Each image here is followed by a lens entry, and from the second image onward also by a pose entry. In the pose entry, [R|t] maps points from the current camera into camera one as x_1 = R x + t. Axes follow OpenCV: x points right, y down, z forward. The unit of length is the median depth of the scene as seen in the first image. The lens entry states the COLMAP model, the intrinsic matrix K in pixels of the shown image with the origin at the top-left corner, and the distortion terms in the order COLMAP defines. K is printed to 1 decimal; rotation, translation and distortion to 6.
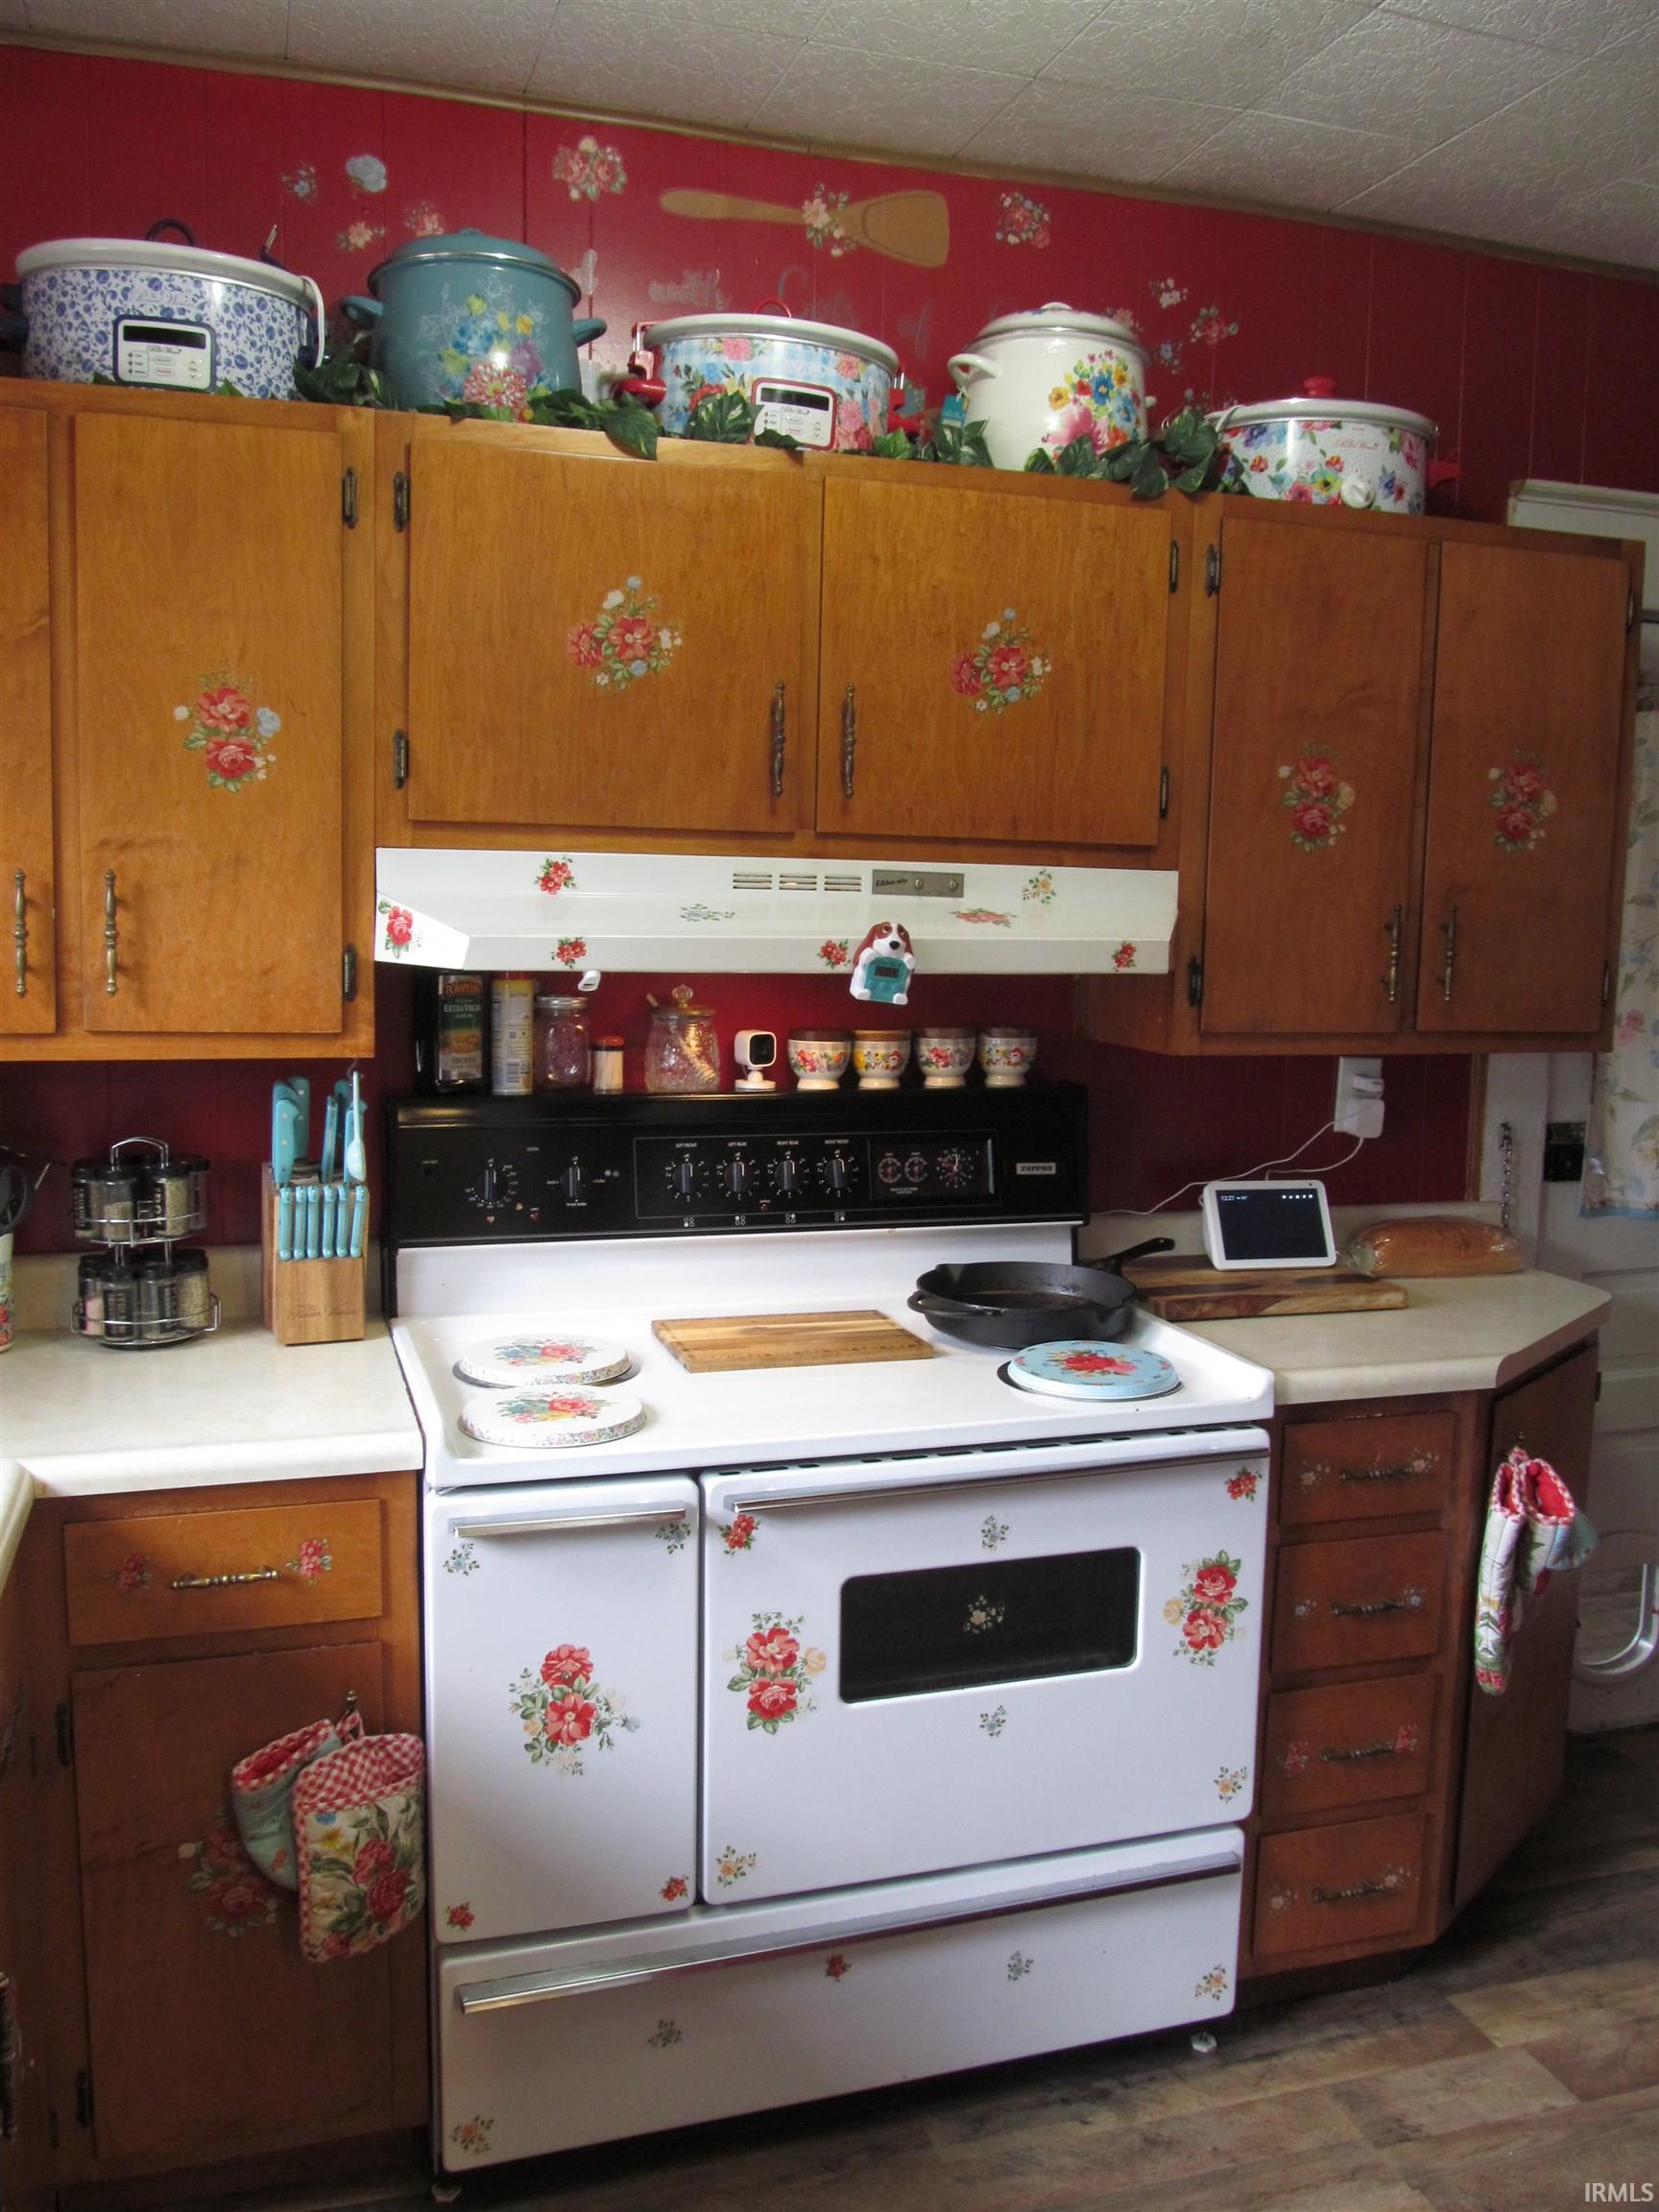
lens RADIAL K [[1829.1, 0, 817.8], [0, 1829.1, 1107.8], [0, 0, 1]] dist [-0.064055, 0.031791]
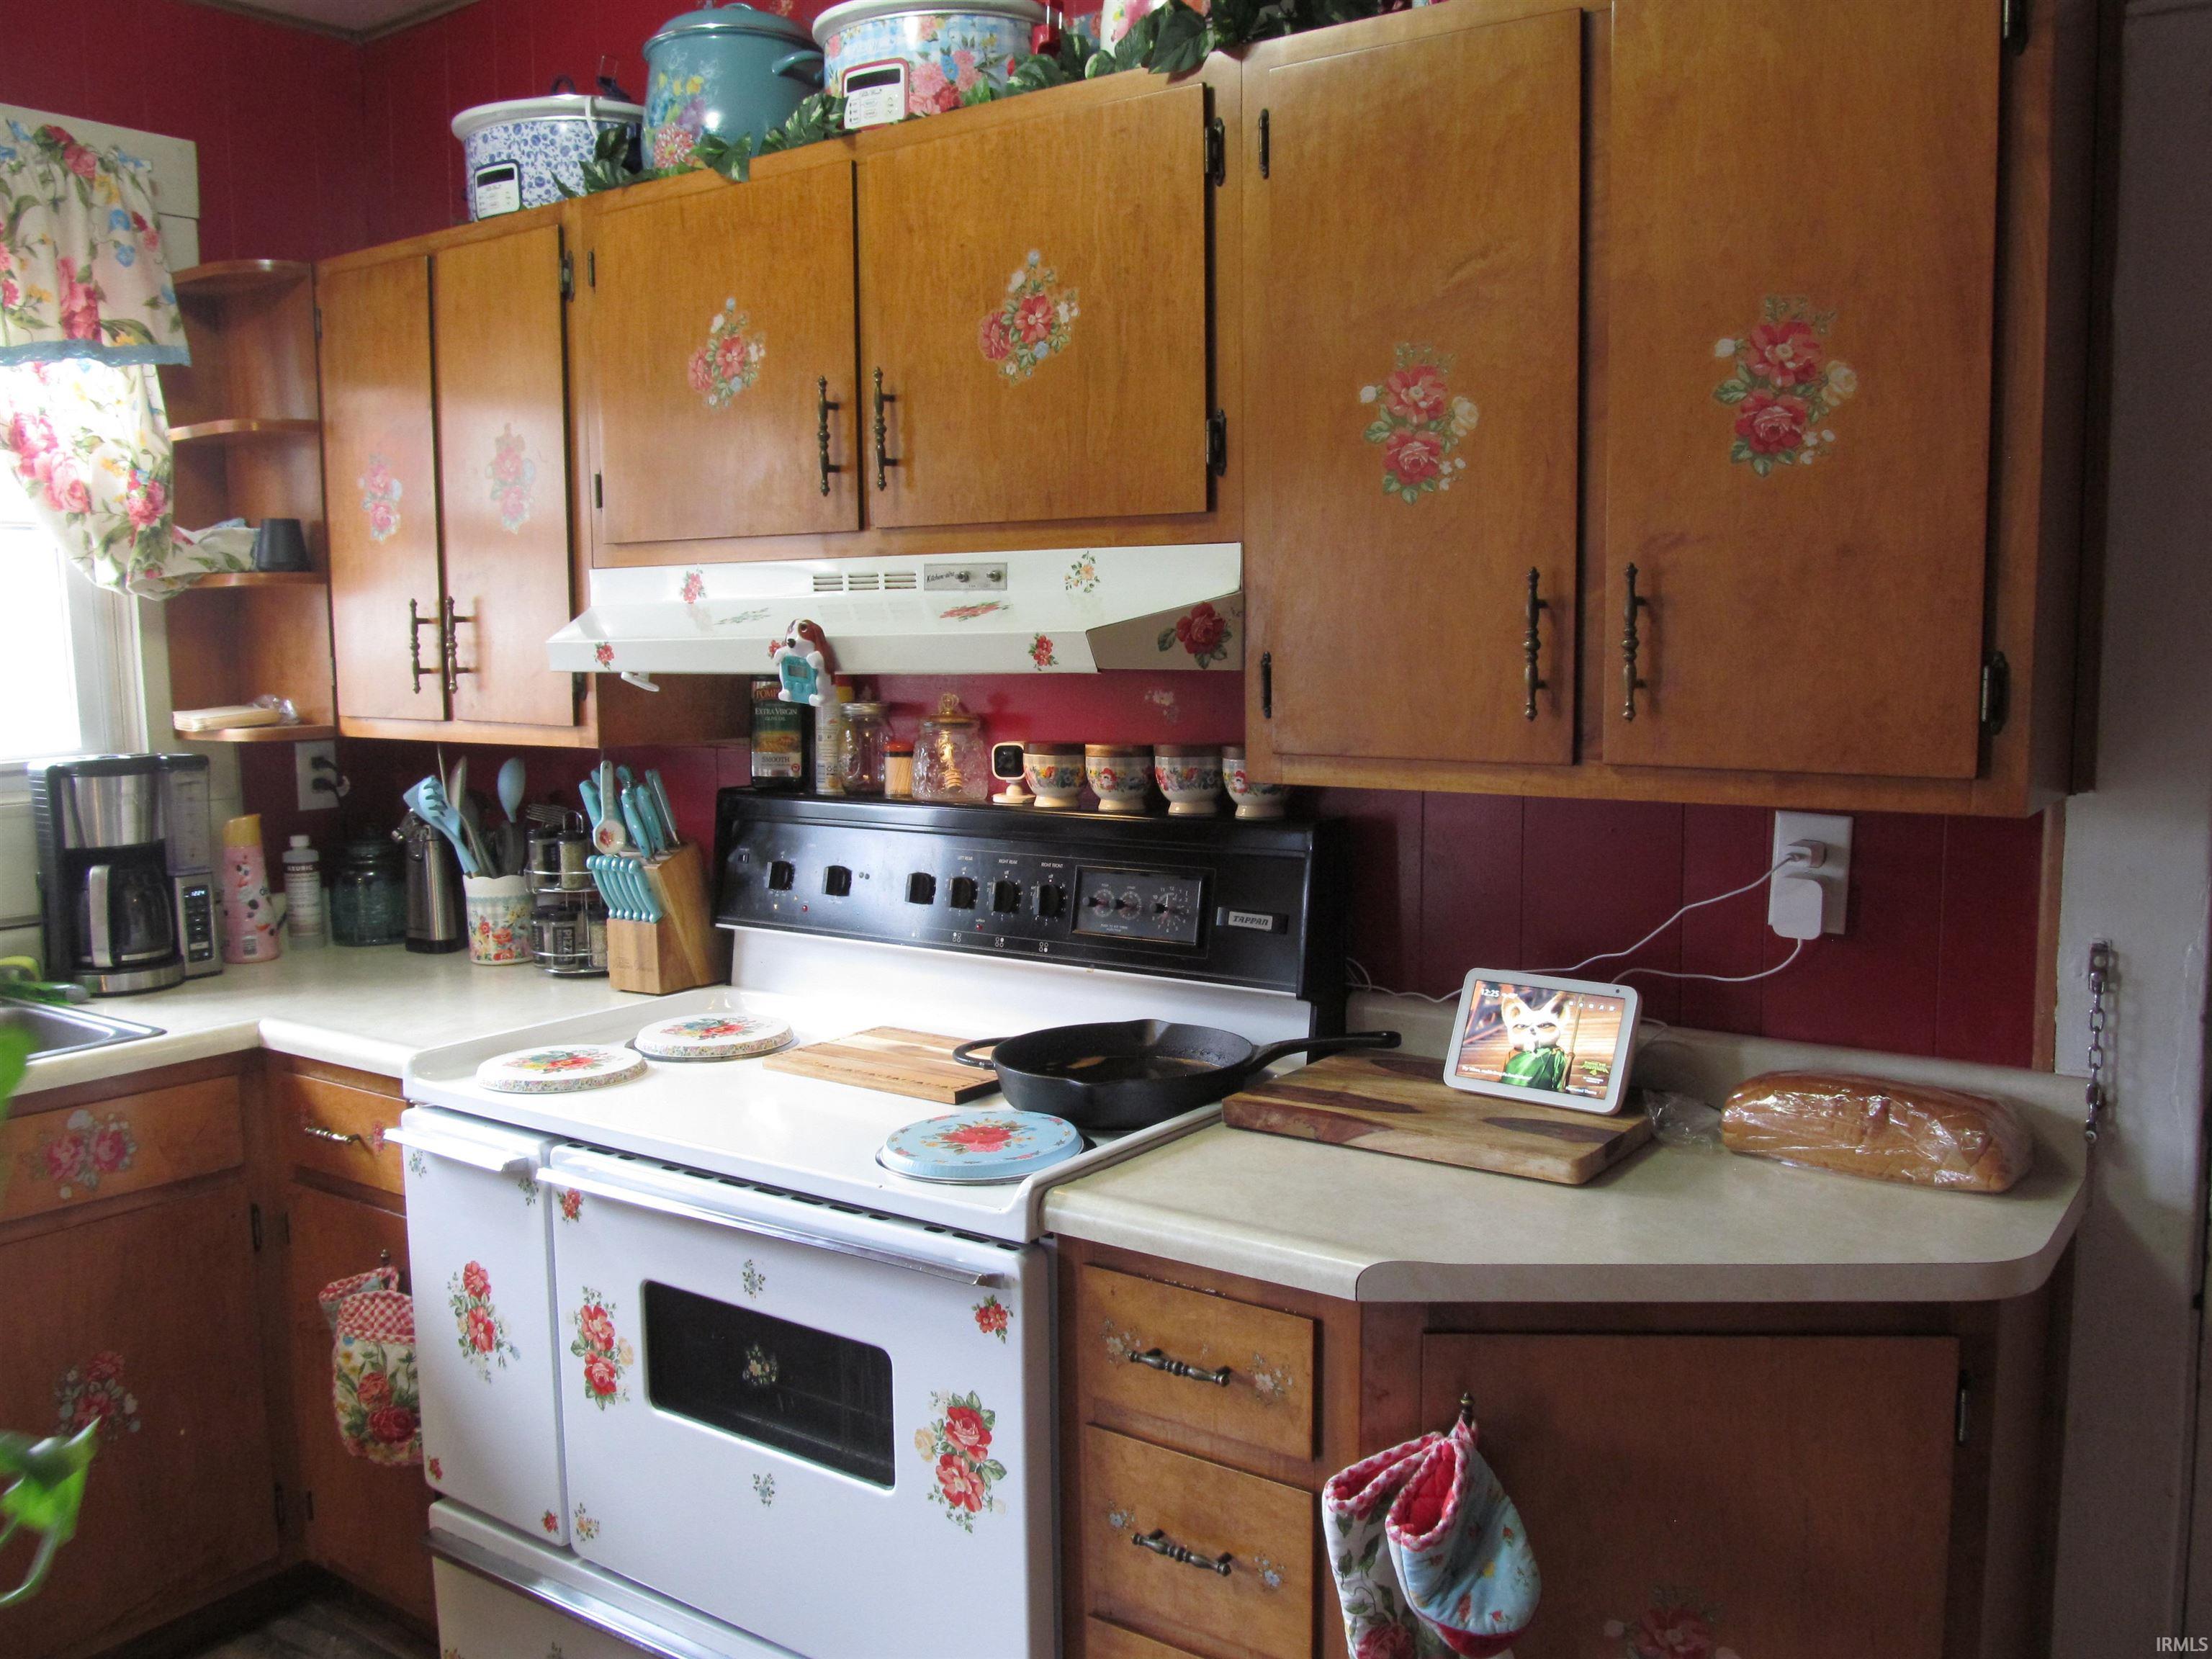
lens RADIAL K [[1829.1, 0, 1107.5], [0, 1829.1, 832.1], [0, 0, 1]] dist [-0.064055, 0.031791]
pose [[0.597035, 0.060521, -0.799929, 0.875356], [-0.071550, 0.997193, 0.022043, -0.023225], [0.799018, 0.044075, 0.599690, 0.553344]]
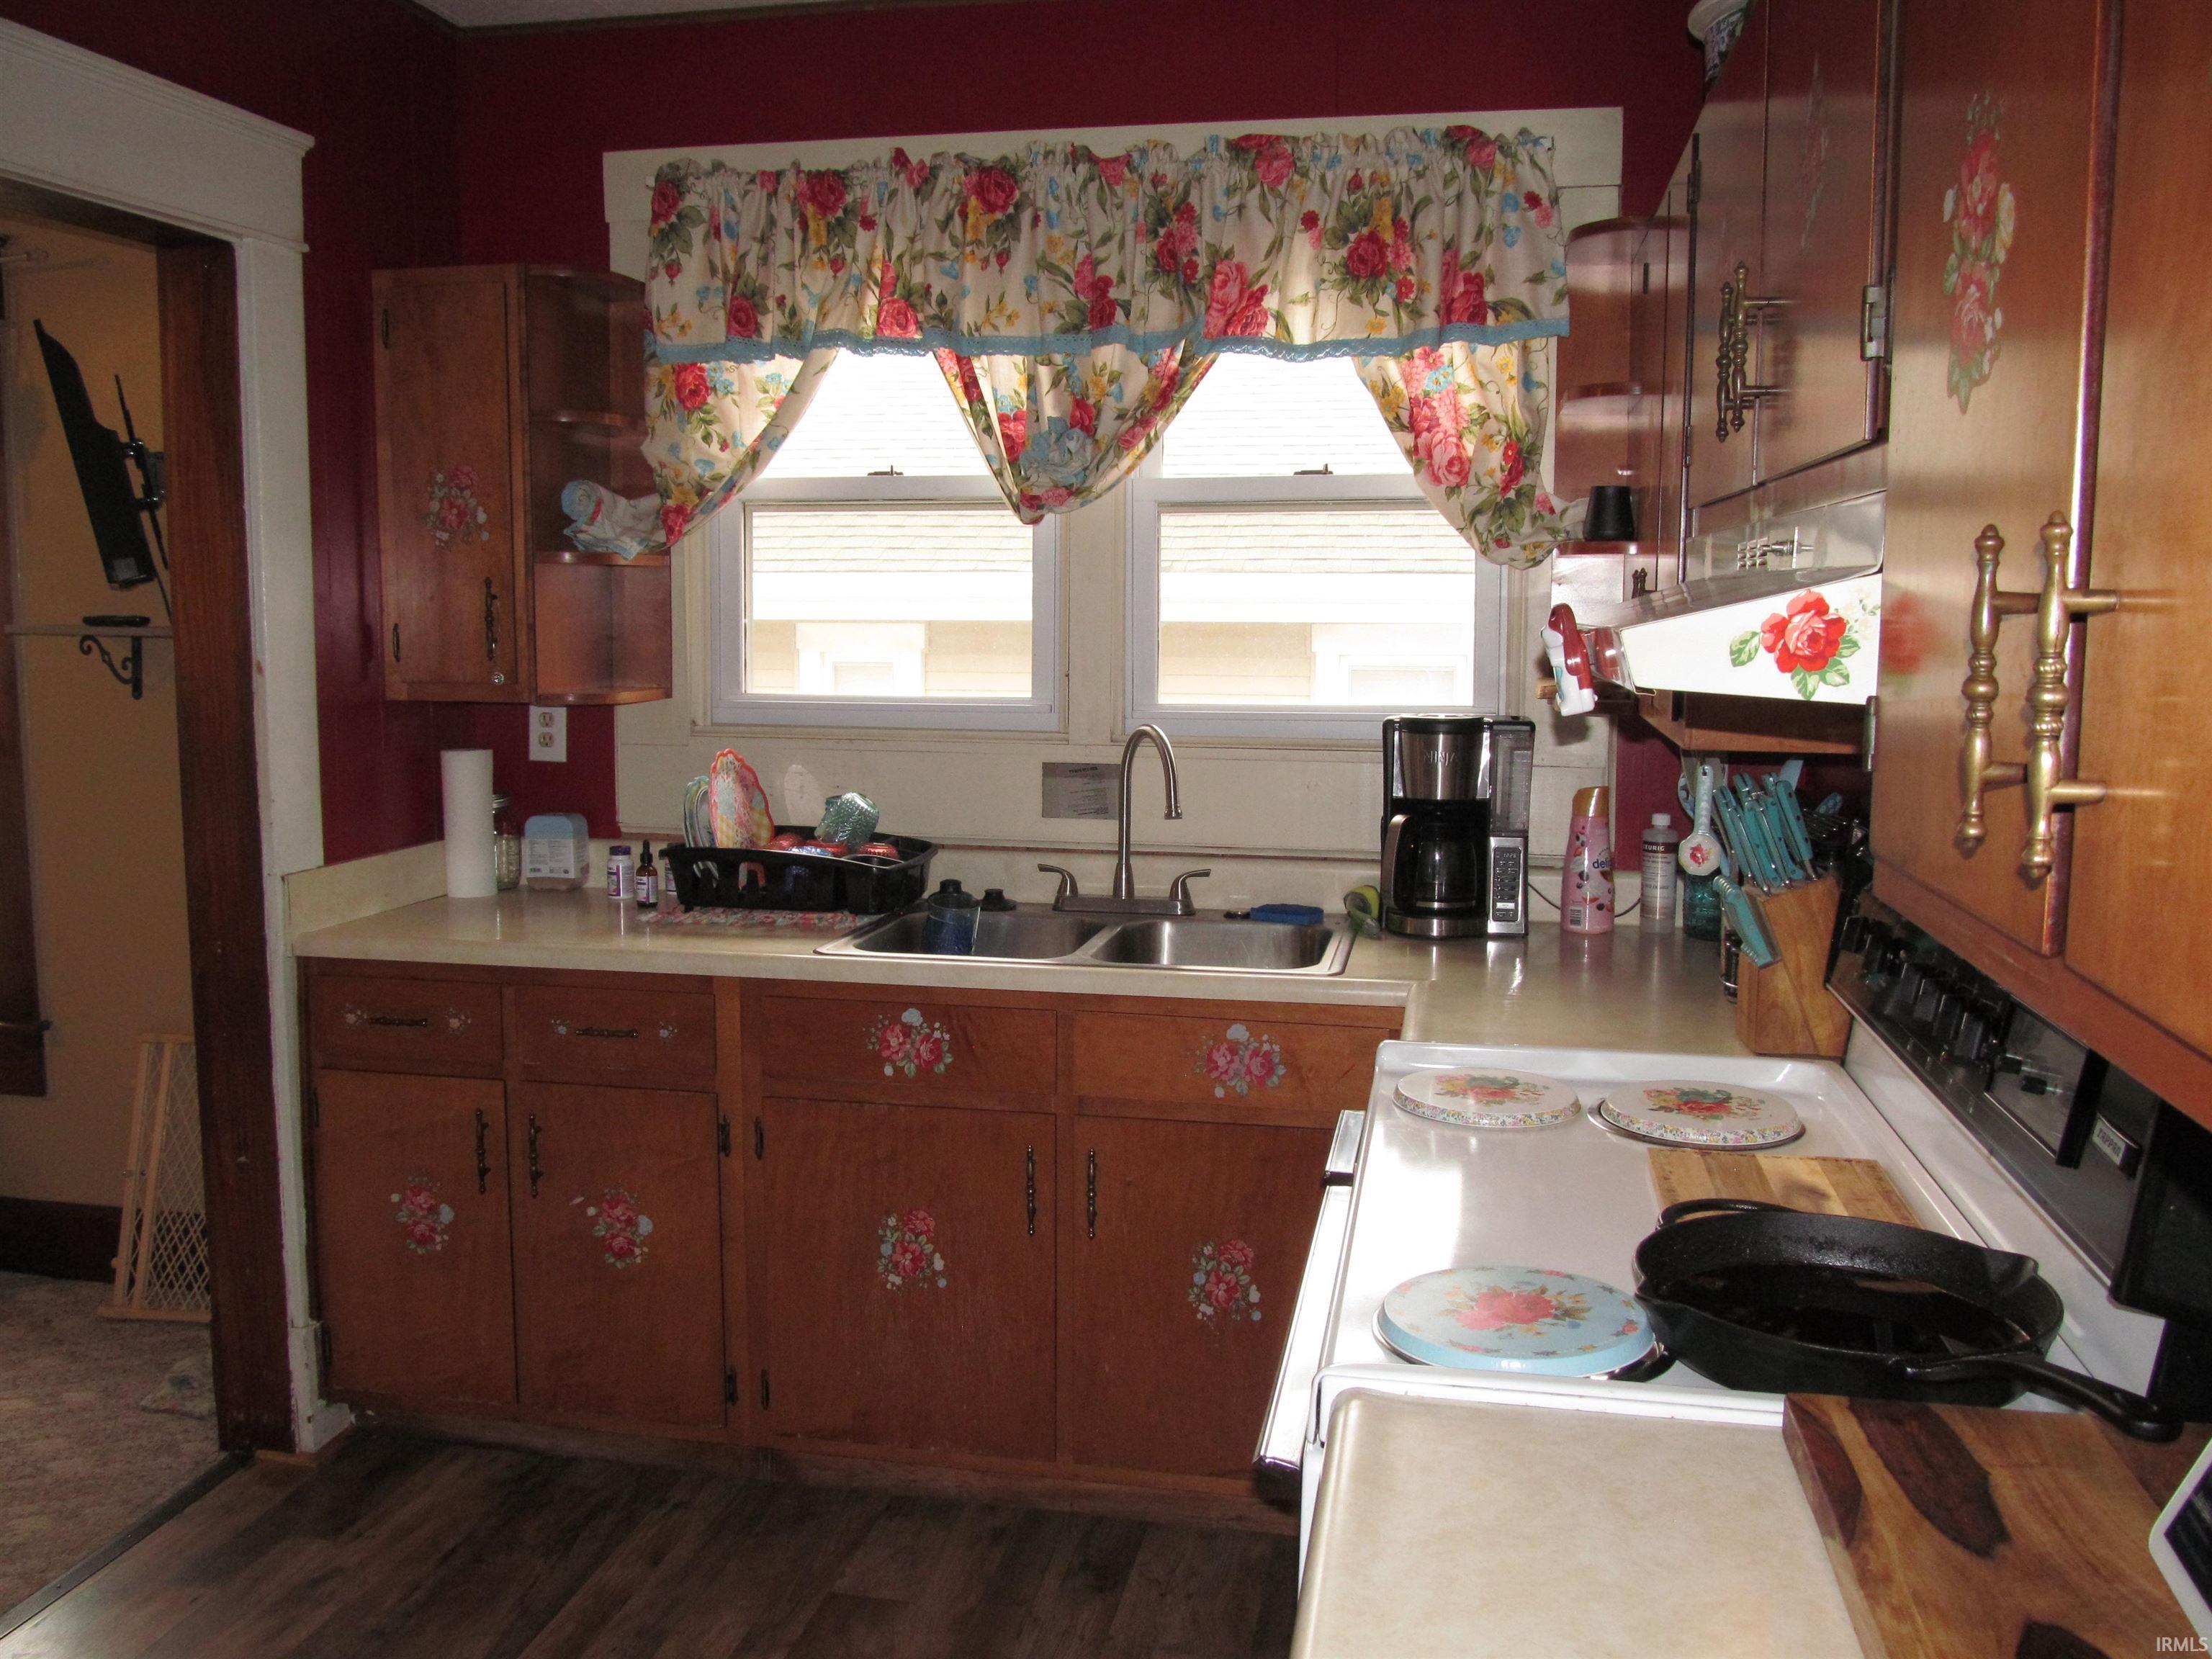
lens RADIAL K [[1829.1, 0, 1112.3], [0, 1829.1, 837.4], [0, 0, 1]] dist [-0.064055, 0.031791]
pose [[-0.479062, 0.090608, -0.873092, 0.764857], [-0.121551, 0.978228, 0.168214, -0.107529], [0.869325, 0.186710, -0.457618, 1.165968]]
